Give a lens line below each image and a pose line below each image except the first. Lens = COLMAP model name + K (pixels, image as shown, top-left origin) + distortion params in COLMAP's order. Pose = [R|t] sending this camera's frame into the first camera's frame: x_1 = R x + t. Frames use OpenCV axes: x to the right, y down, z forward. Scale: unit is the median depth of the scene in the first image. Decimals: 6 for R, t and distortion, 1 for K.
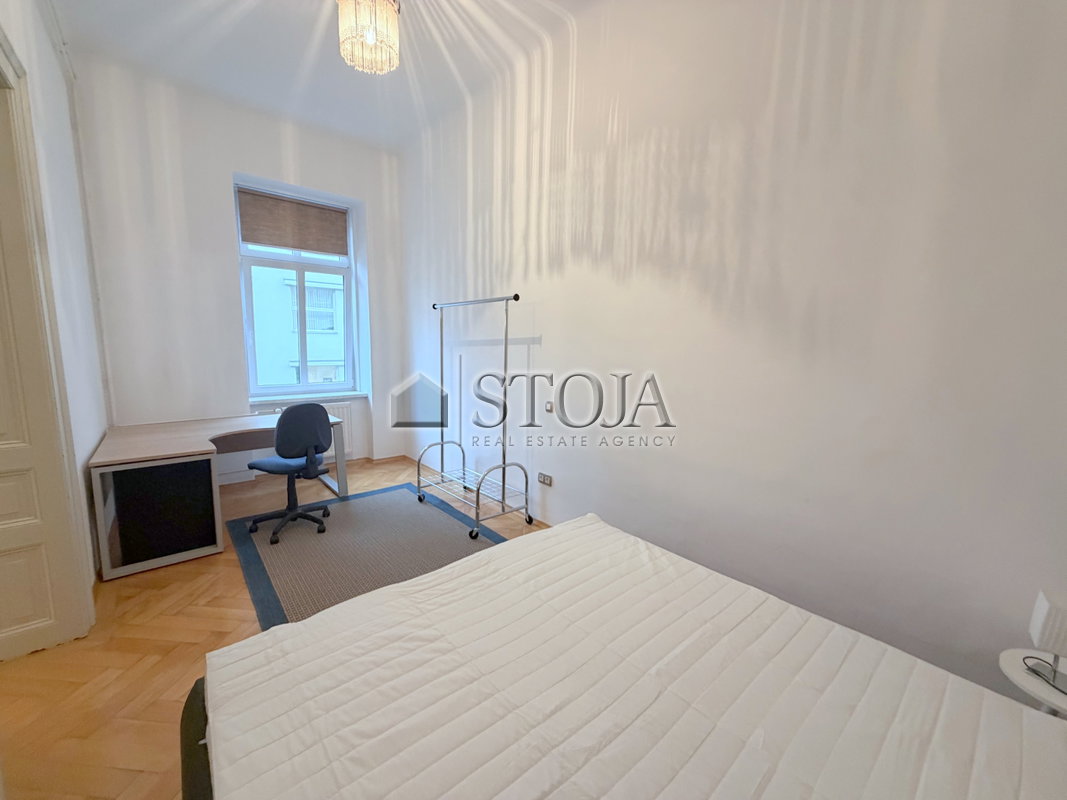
lens RADIAL K [[425.1, 0, 533.5], [0, 425.1, 400.6], [0, 0, 1]] dist [0.001774, -0.000394]
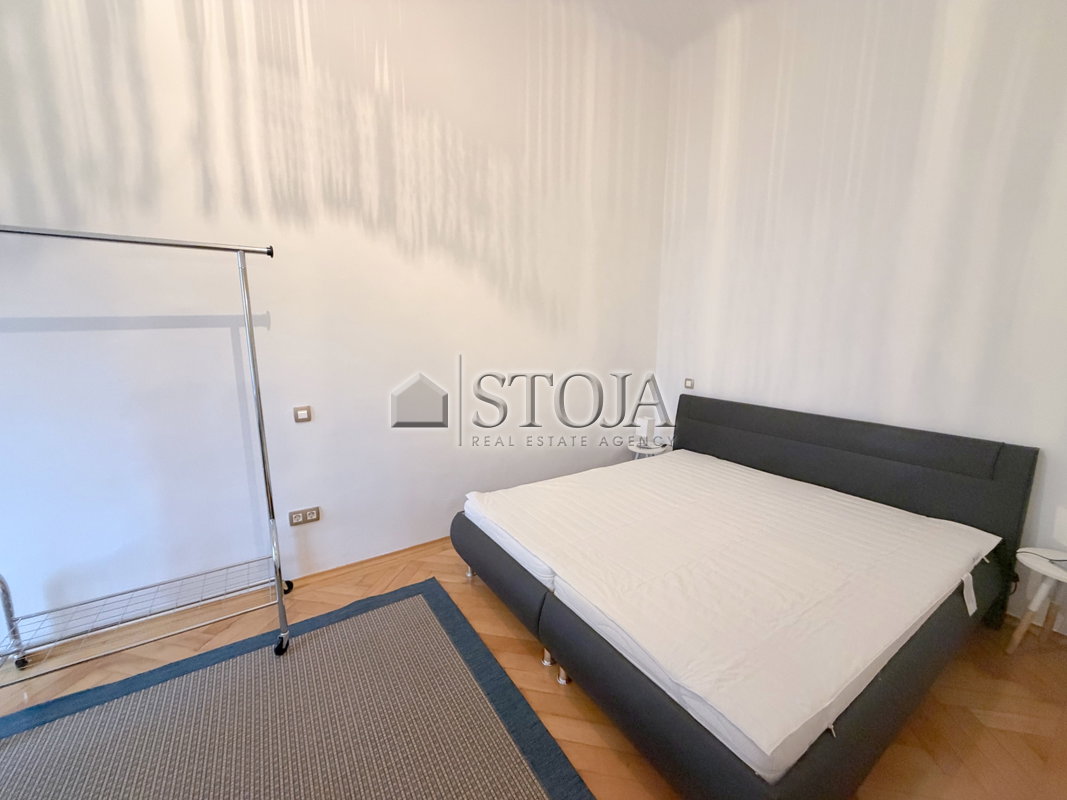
lens RADIAL K [[425.1, 0, 535.5], [0, 425.1, 396.0], [0, 0, 1]] dist [0.001774, -0.000394]
pose [[0.121122, -0.179237, 0.976322, -0.725655], [0.130262, 0.977927, 0.163371, -0.097205], [-0.984054, 0.107389, 0.141796, 0.615469]]
